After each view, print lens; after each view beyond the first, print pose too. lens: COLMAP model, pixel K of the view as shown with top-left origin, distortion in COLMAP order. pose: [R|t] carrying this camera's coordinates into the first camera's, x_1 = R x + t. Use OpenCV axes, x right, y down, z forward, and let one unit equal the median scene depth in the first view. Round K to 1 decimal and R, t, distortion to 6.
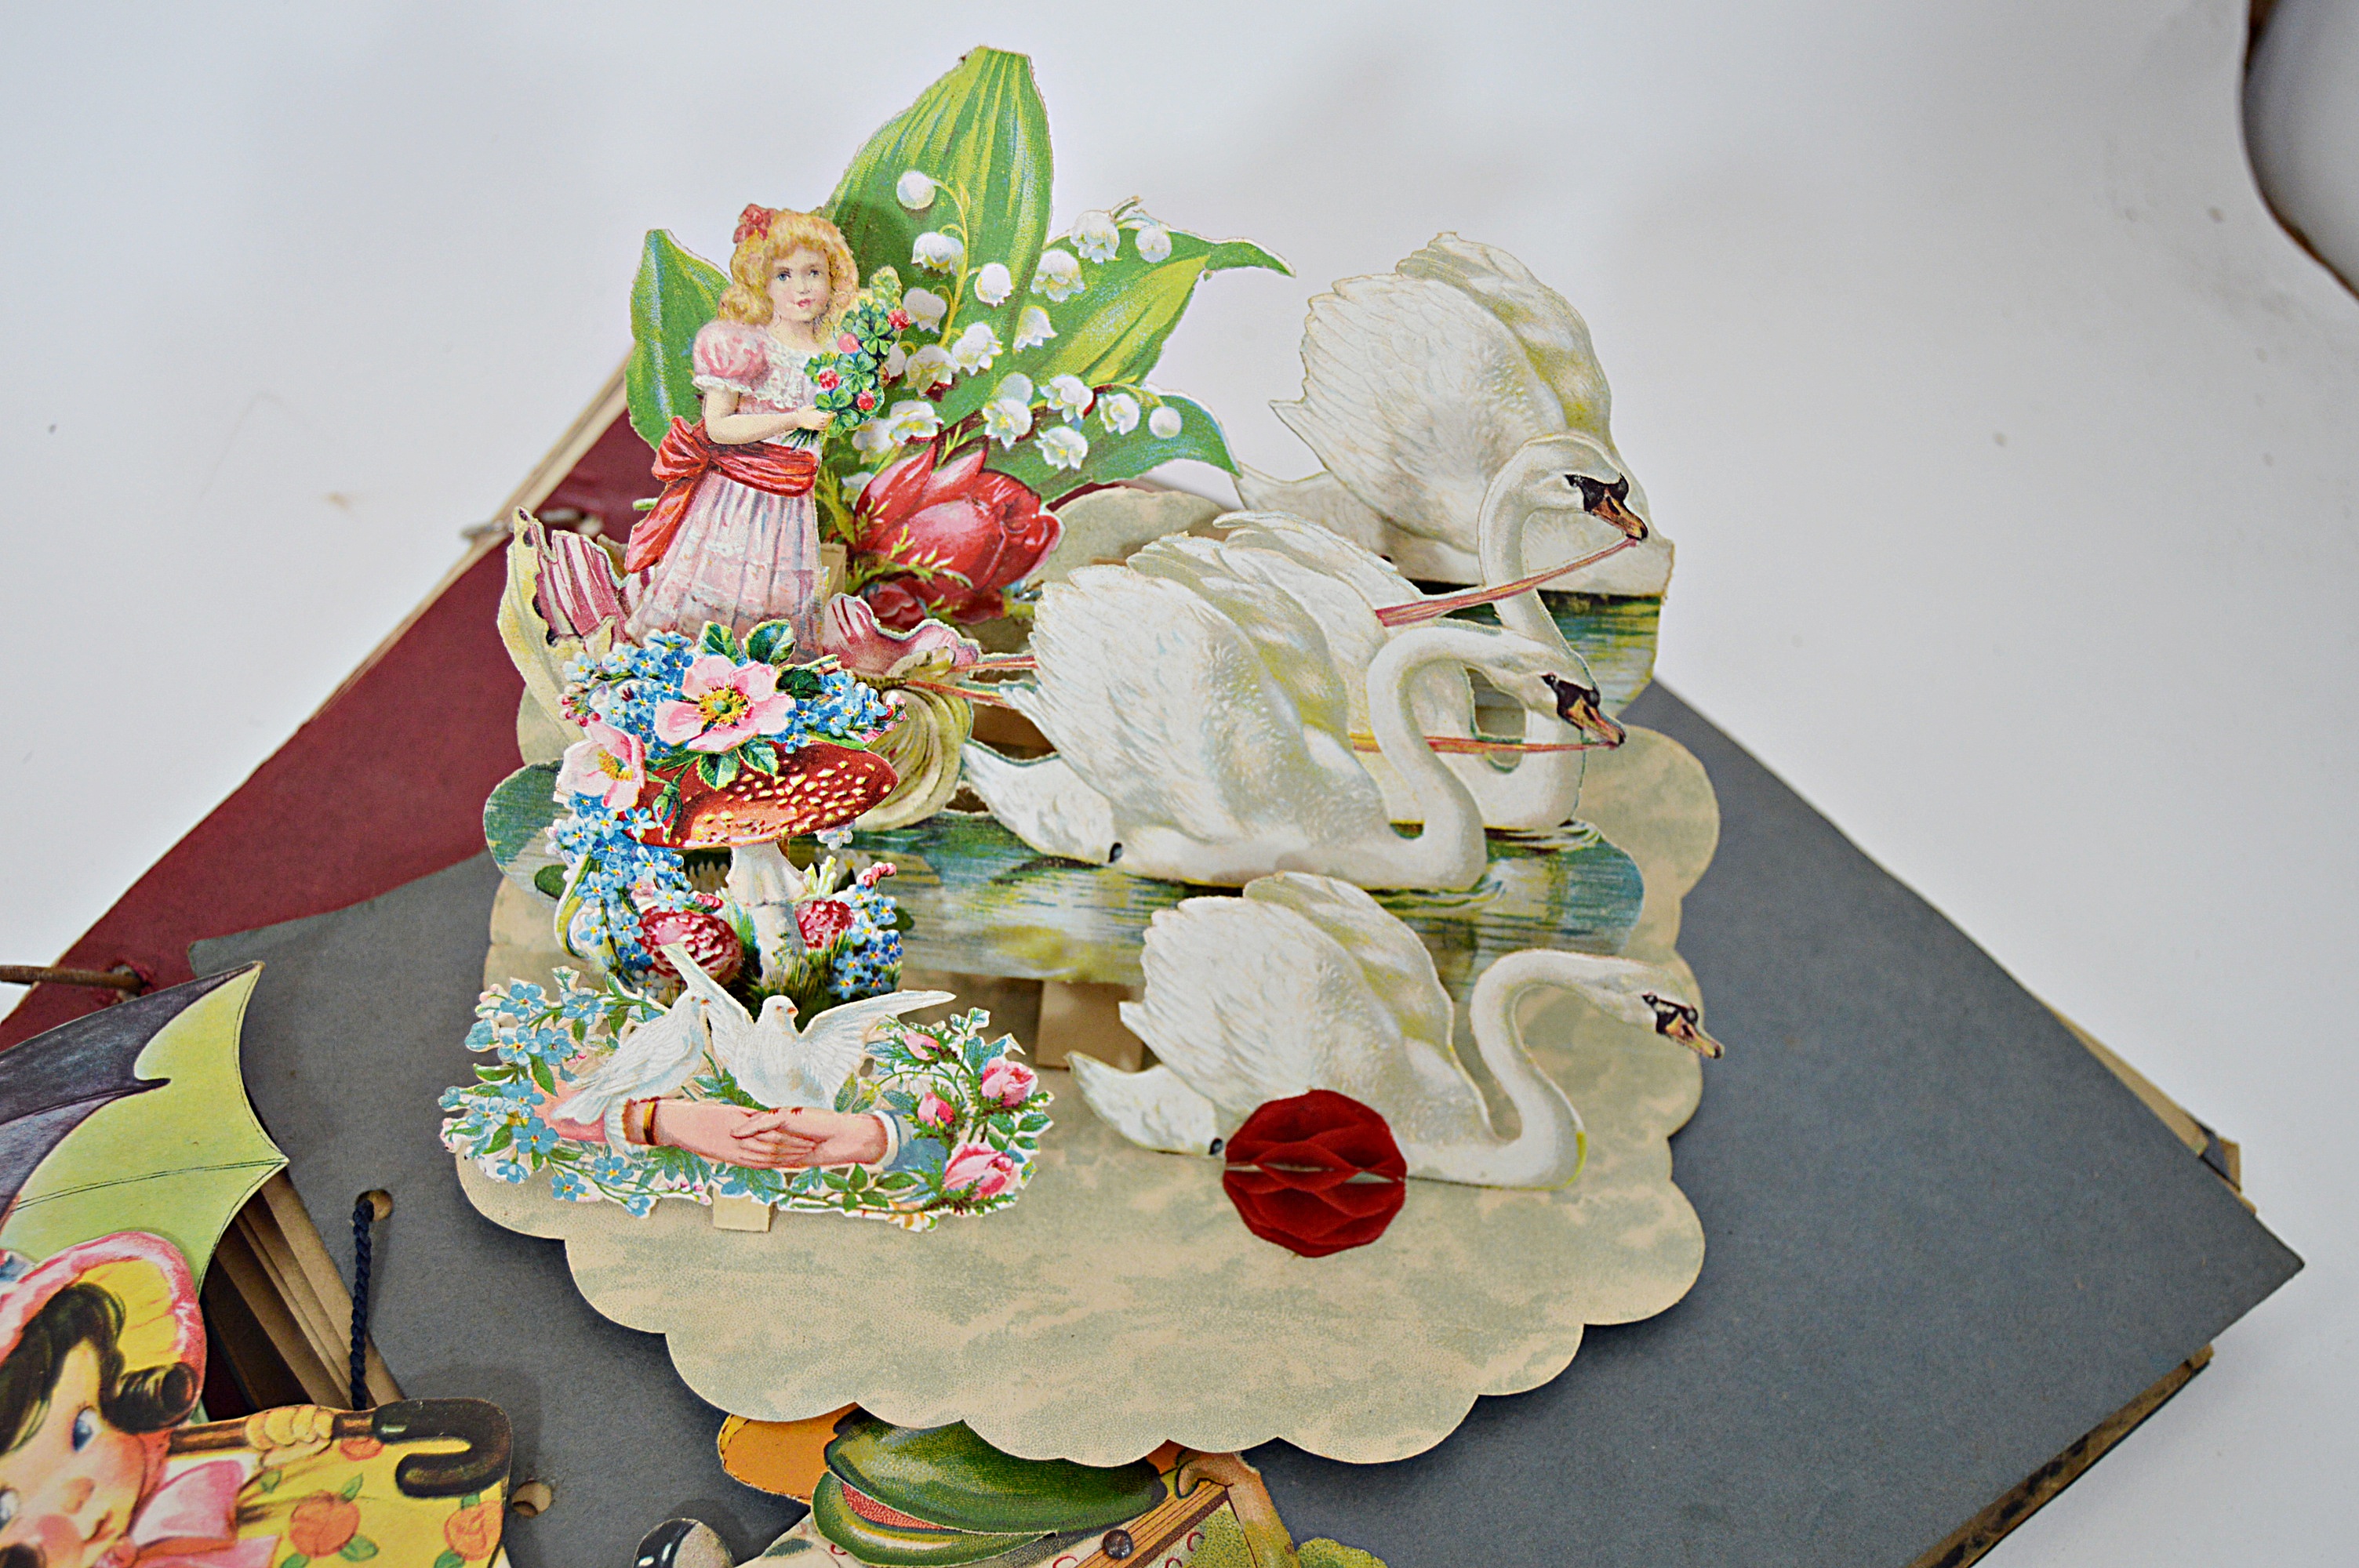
lens RADIAL K [[2469.7, 0, 1189.1], [0, 2469.7, 742.4], [0, 0, 1]] dist [-0.074632, 0.005042]
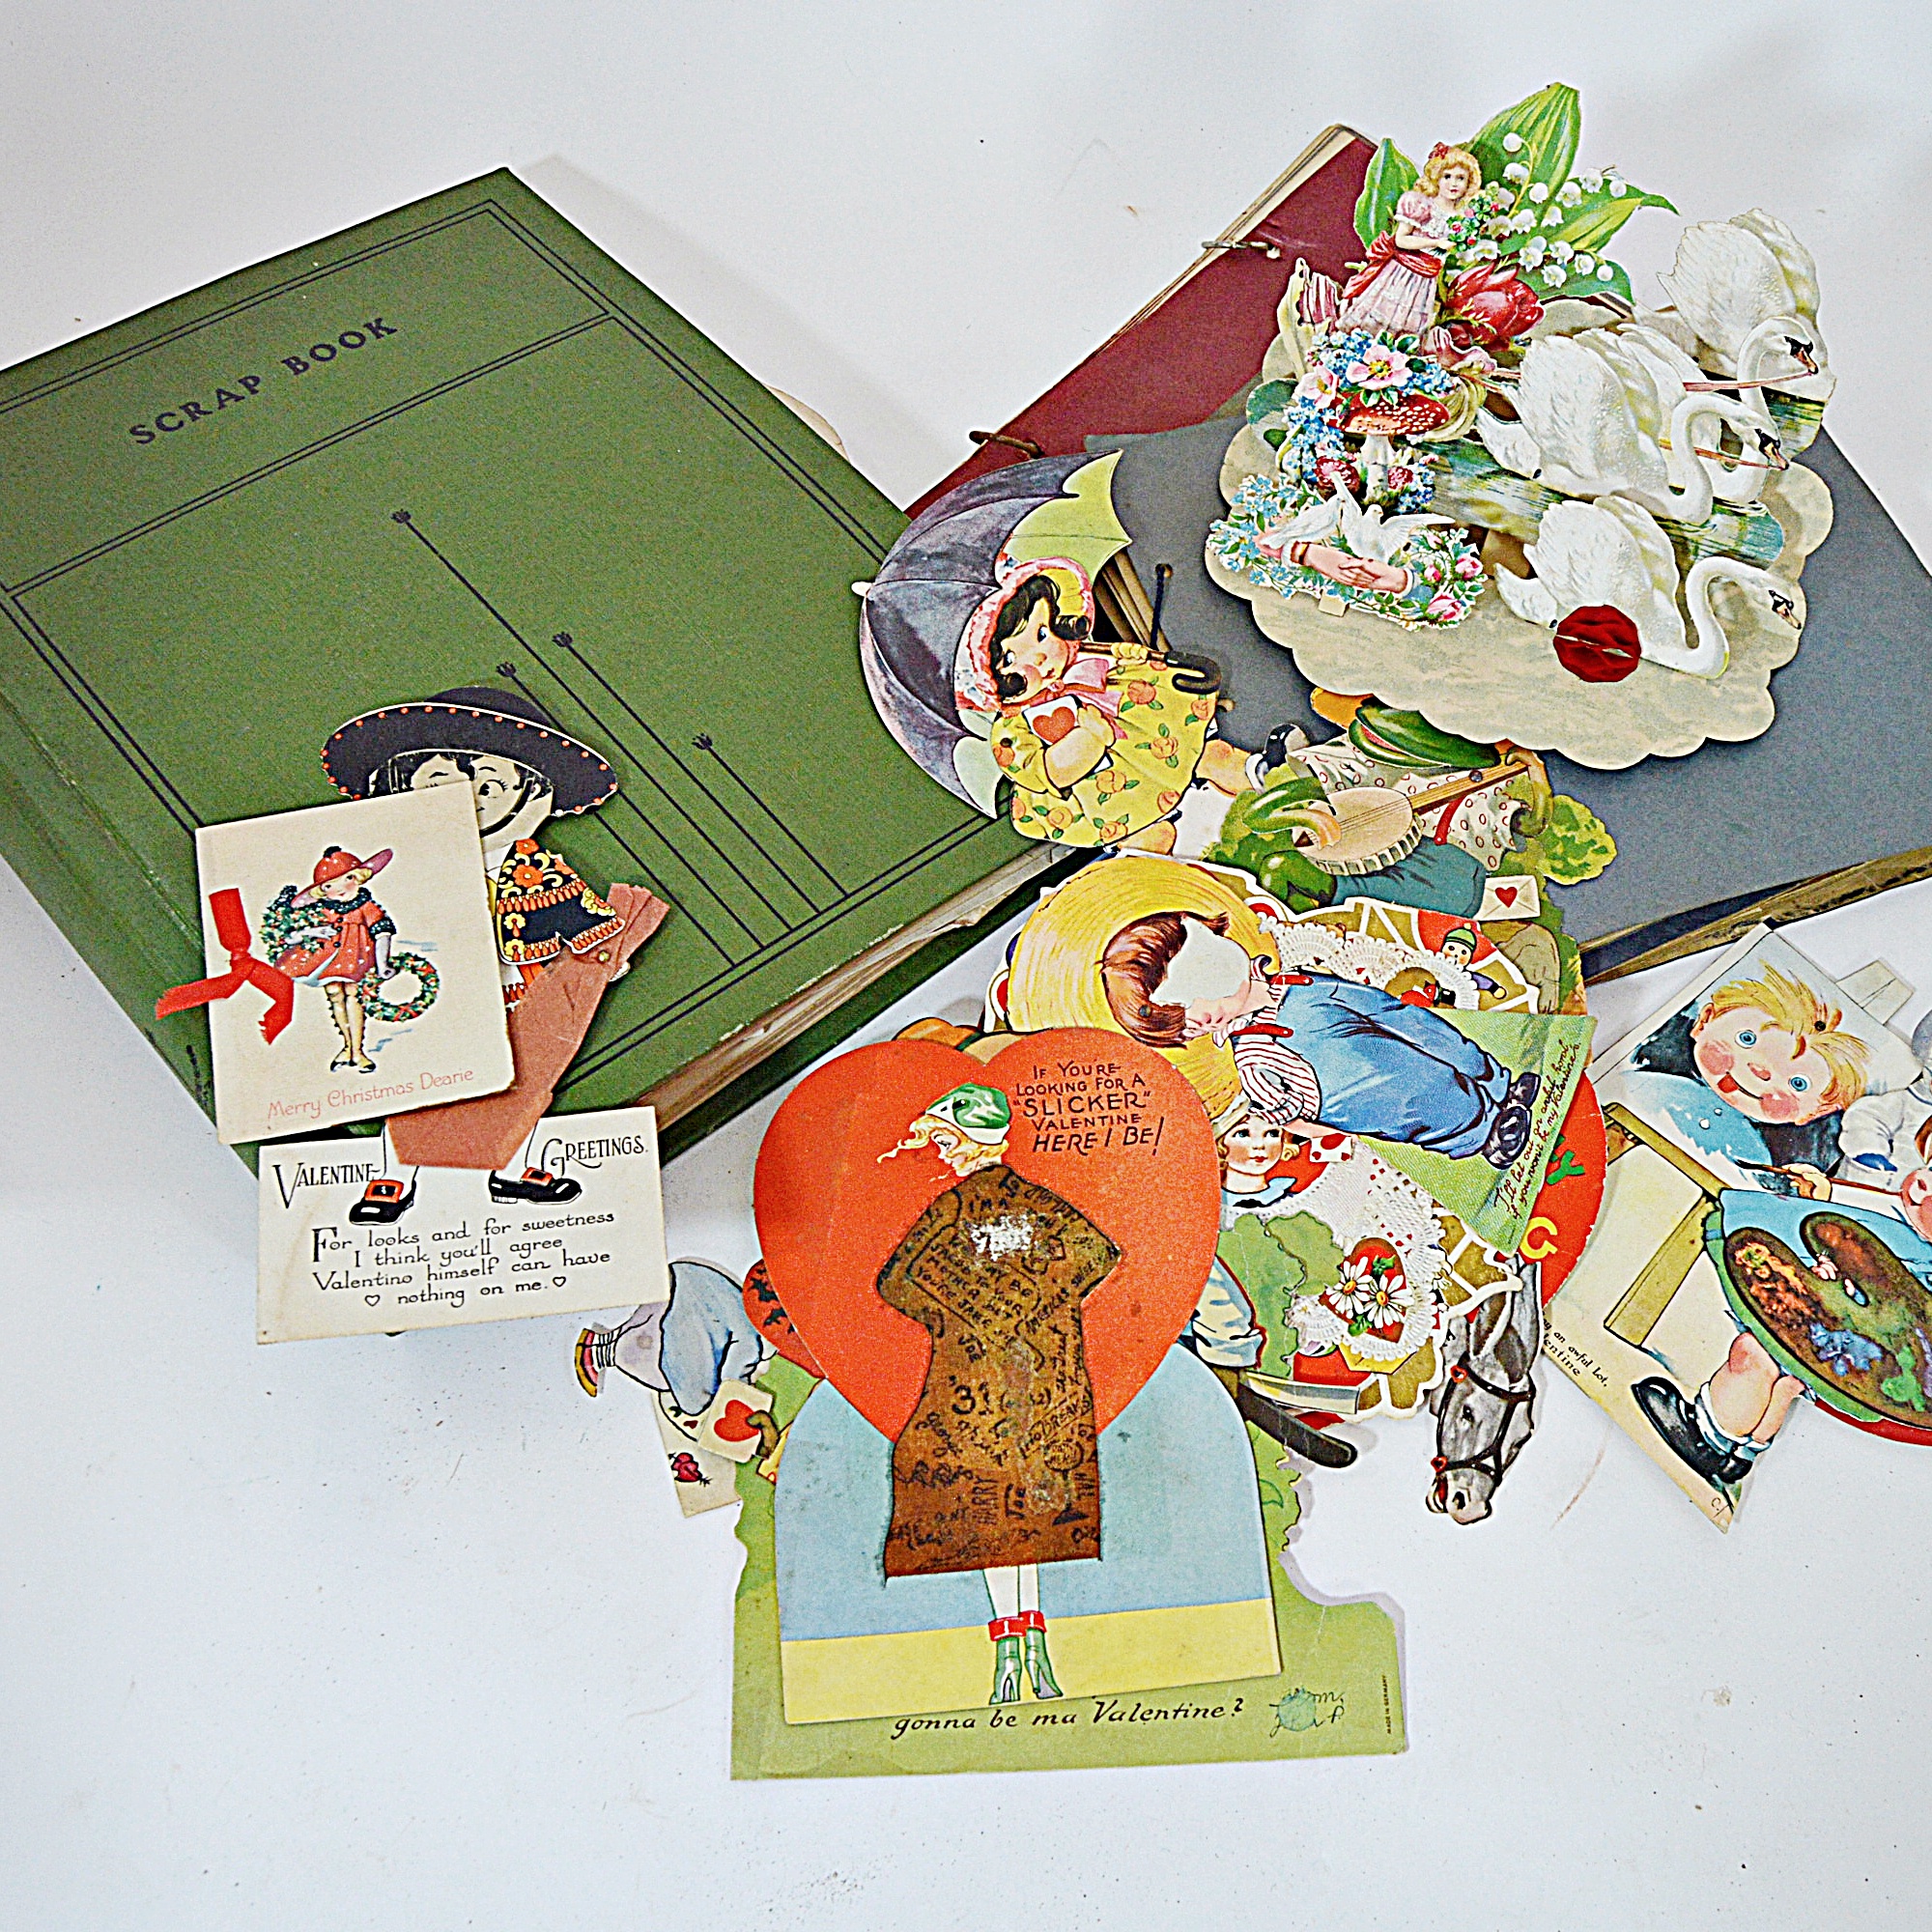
lens RADIAL K [[2297.2, 0, 1202.0], [0, 2297.2, 966.1], [0, 0, 1]] dist [-0.106356, 0.076258]
pose [[0.971447, 0.213359, -0.103772, -0.016873], [-0.184927, 0.954928, 0.232193, 0.048771], [0.148635, -0.206373, 0.967118, -1.056876]]
